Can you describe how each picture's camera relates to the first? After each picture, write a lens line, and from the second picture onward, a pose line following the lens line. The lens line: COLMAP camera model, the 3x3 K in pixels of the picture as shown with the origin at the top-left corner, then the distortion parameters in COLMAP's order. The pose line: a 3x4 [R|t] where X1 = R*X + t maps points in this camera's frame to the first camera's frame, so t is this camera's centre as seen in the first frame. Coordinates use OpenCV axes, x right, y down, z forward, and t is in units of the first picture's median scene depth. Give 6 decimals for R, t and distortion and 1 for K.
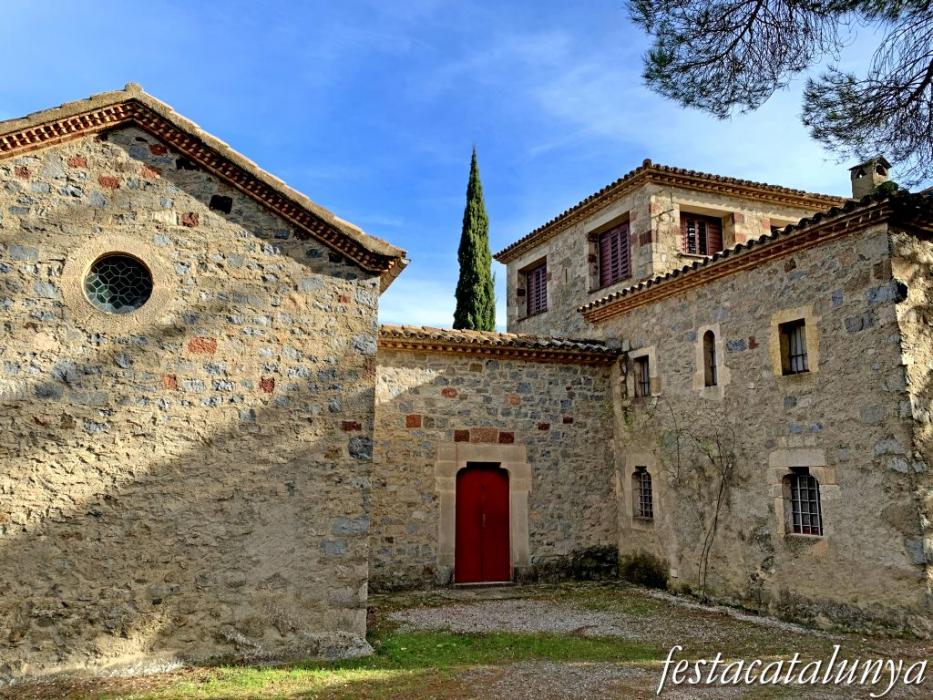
lens RADIAL K [[741.2, 0, 466.5], [0, 741.2, 347.5], [0, 0, 1]] dist [-0.018944, -0.026219]
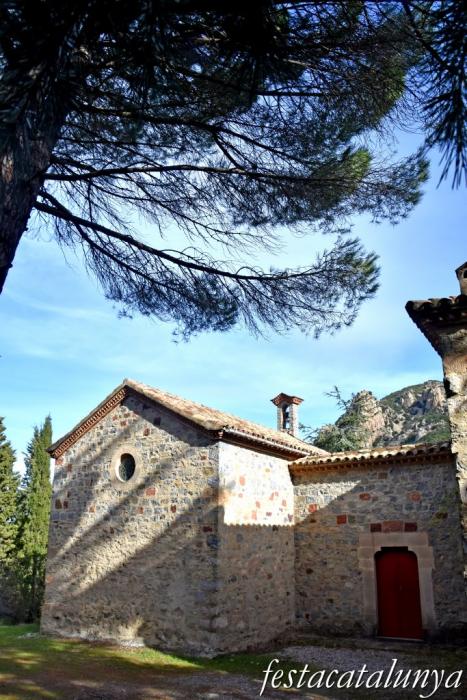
lens RADIAL K [[567.2, 0, 231.4], [0, 567.2, 347.6], [0, 0, 1]] dist [-0.138125, -0.001372]
pose [[0.525721, -0.285189, -0.801427, 1.060993], [0.130565, 0.958015, -0.255263, 0.037336], [0.840577, 0.029559, 0.540885, 0.295942]]
